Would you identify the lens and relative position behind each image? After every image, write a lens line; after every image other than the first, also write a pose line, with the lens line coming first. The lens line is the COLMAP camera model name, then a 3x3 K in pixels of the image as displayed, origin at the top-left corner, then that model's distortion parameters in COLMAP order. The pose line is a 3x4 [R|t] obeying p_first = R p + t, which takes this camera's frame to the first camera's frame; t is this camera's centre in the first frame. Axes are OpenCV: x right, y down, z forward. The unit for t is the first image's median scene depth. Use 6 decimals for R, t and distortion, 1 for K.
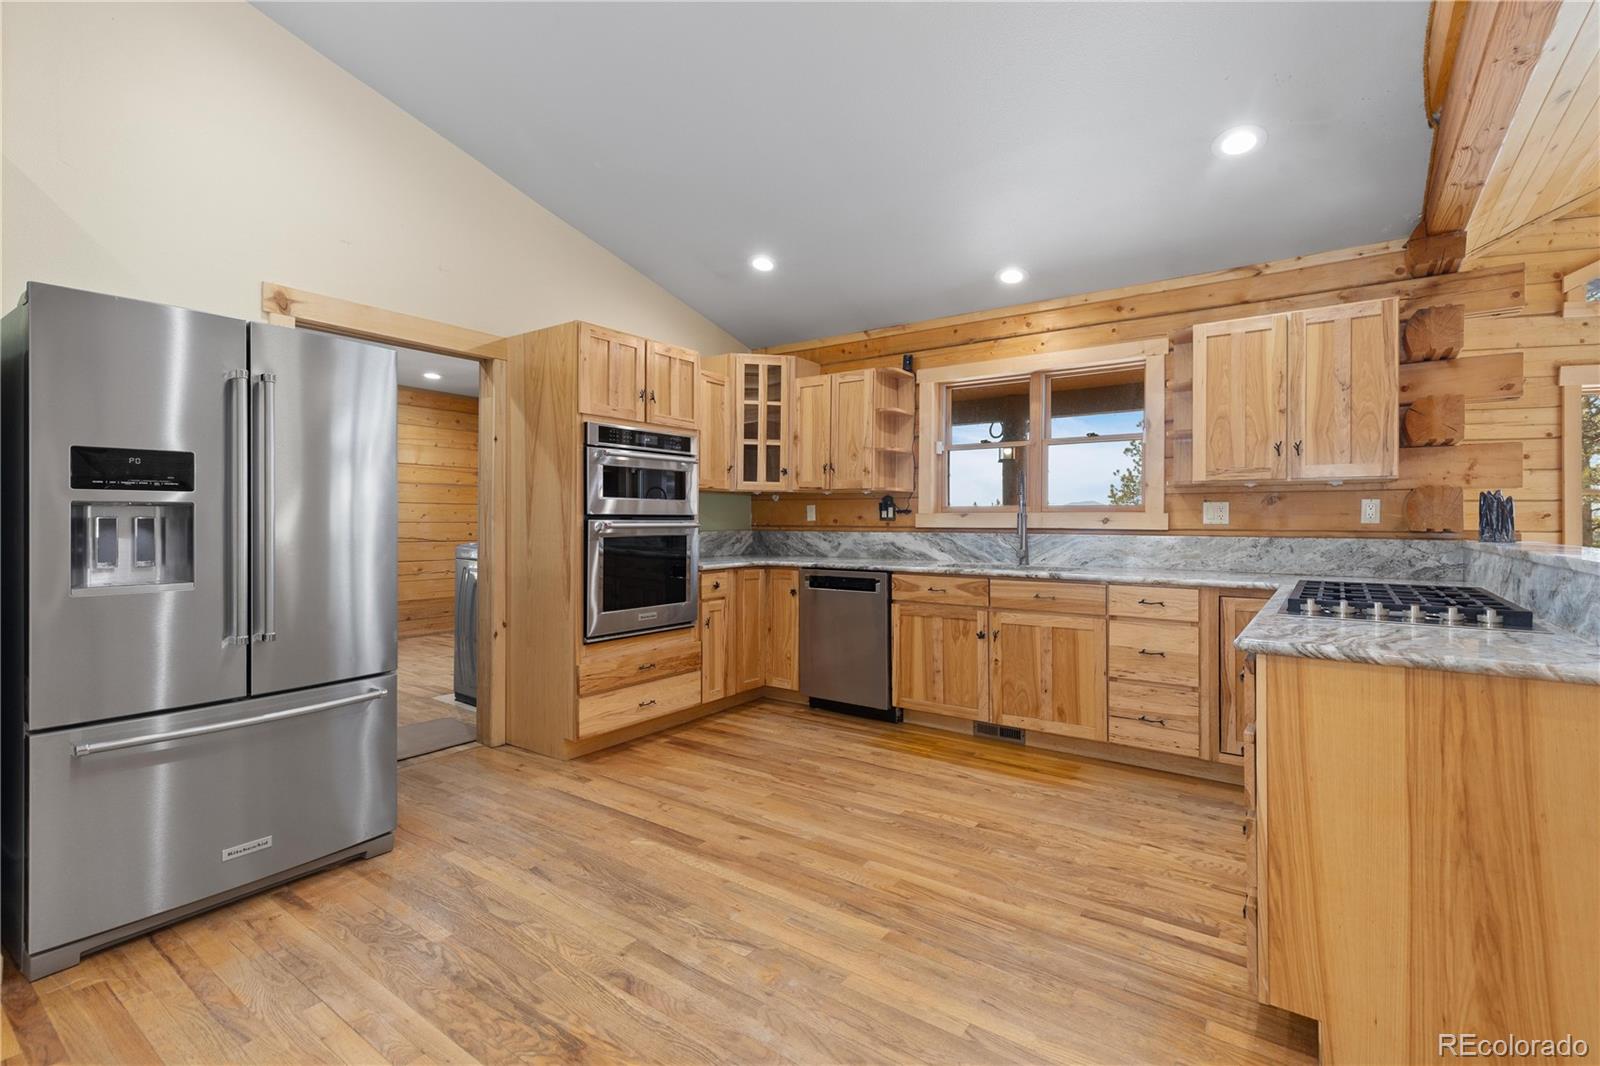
lens RADIAL K [[734.7, 0, 790.8], [0, 734.7, 531.4], [0, 0, 1]] dist [0.010862, -0.000133]
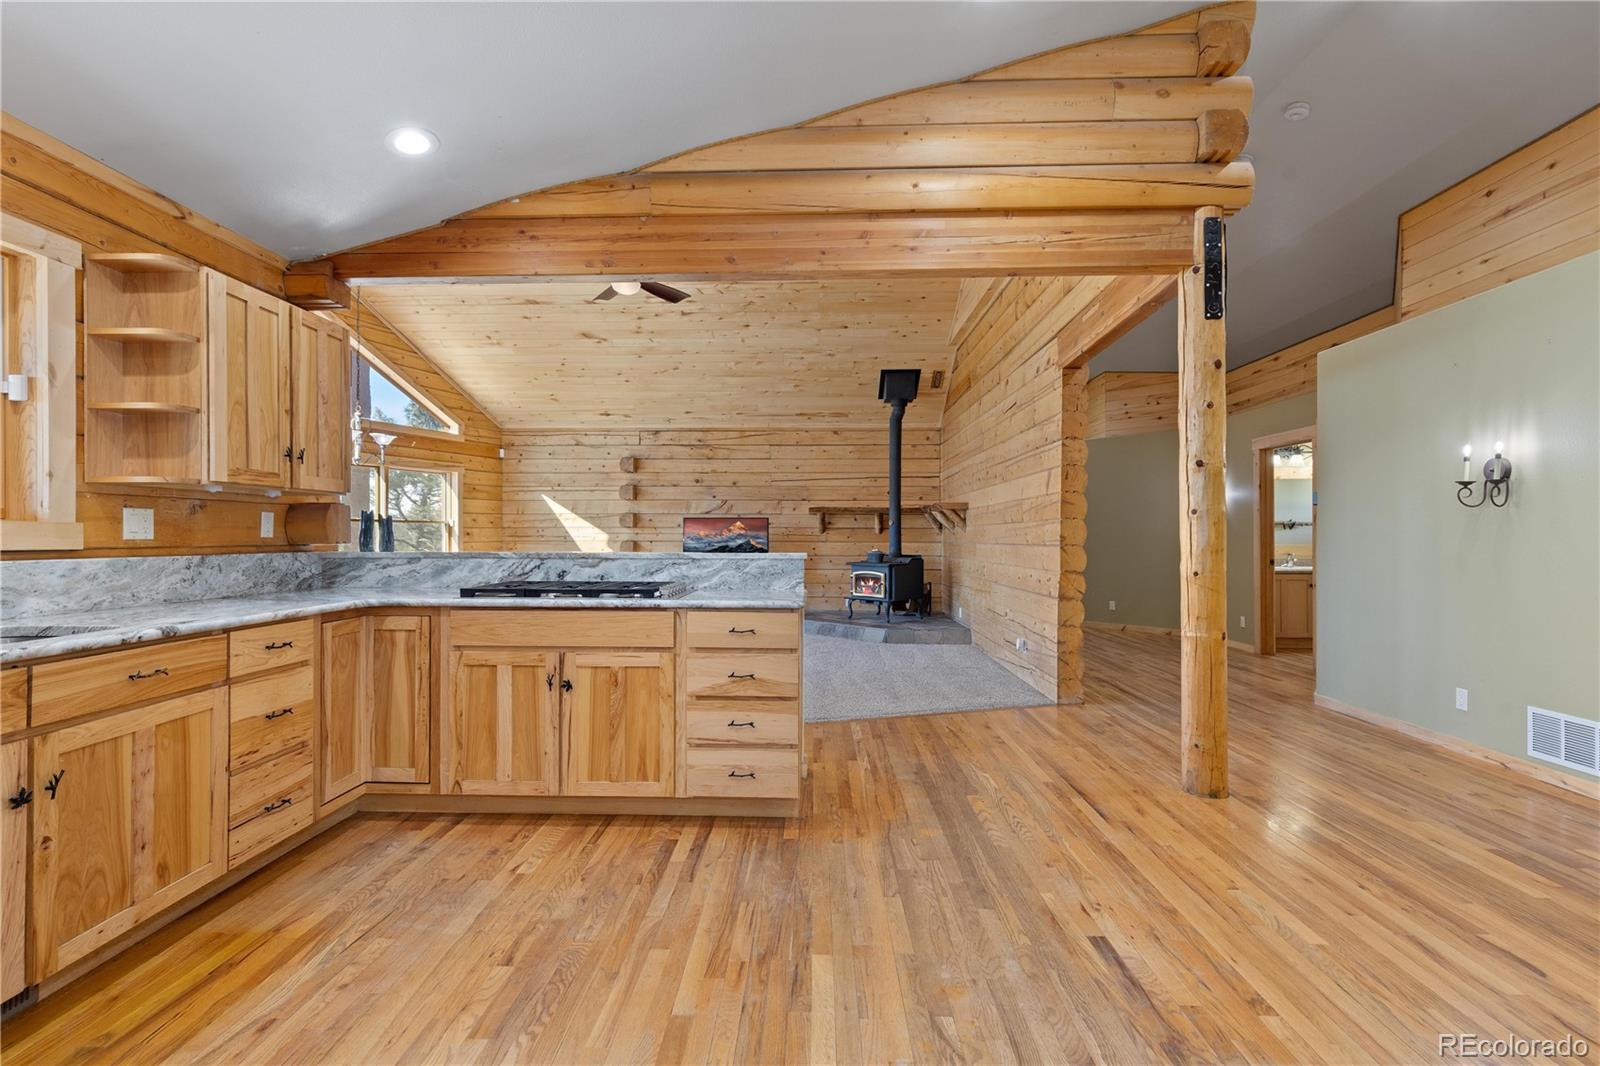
lens RADIAL K [[734.7, 0, 790.8], [0, 734.7, 531.4], [0, 0, 1]] dist [0.010862, -0.000133]
pose [[-0.566464, 0.001109, 0.824085, -0.401122], [0.009226, 0.999945, 0.004996, -0.016863], [-0.824035, 0.010433, -0.566444, 0.958265]]
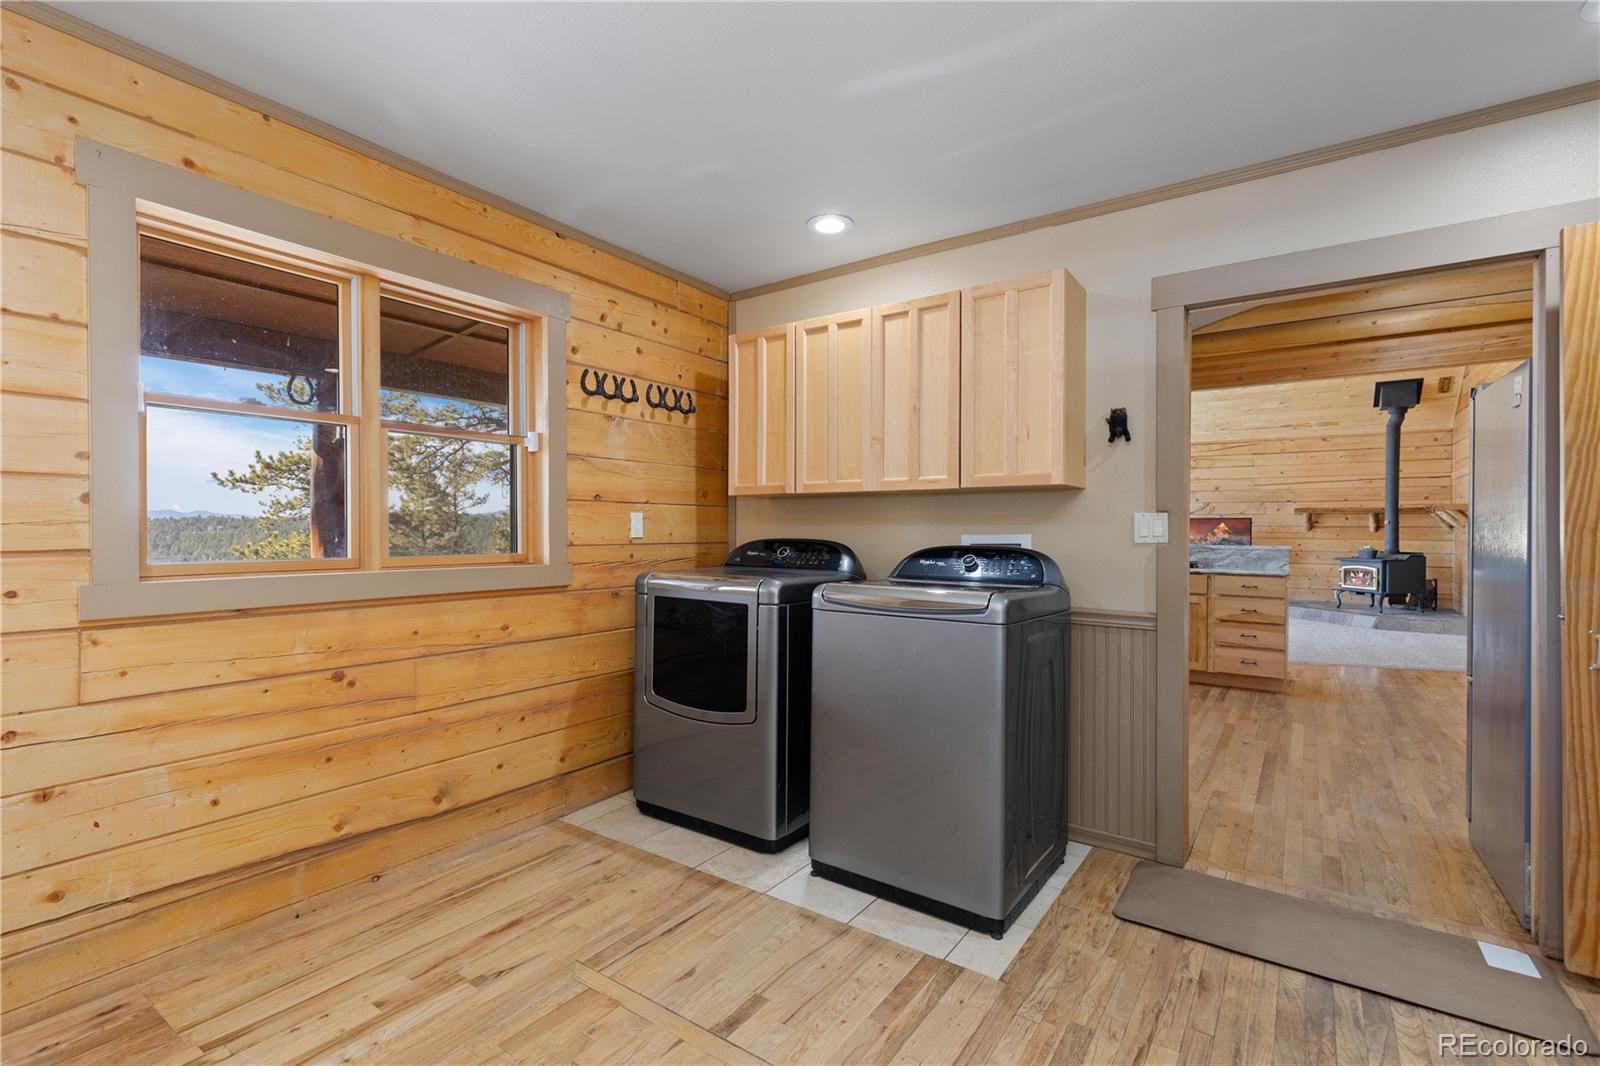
lens RADIAL K [[734.7, 0, 790.8], [0, 734.7, 531.4], [0, 0, 1]] dist [0.010862, -0.000133]
pose [[-0.027633, -0.007852, 0.999587, -1.245171], [0.010123, 0.999916, 0.008134, -0.041628], [-0.999567, 0.010344, -0.027551, 1.564318]]
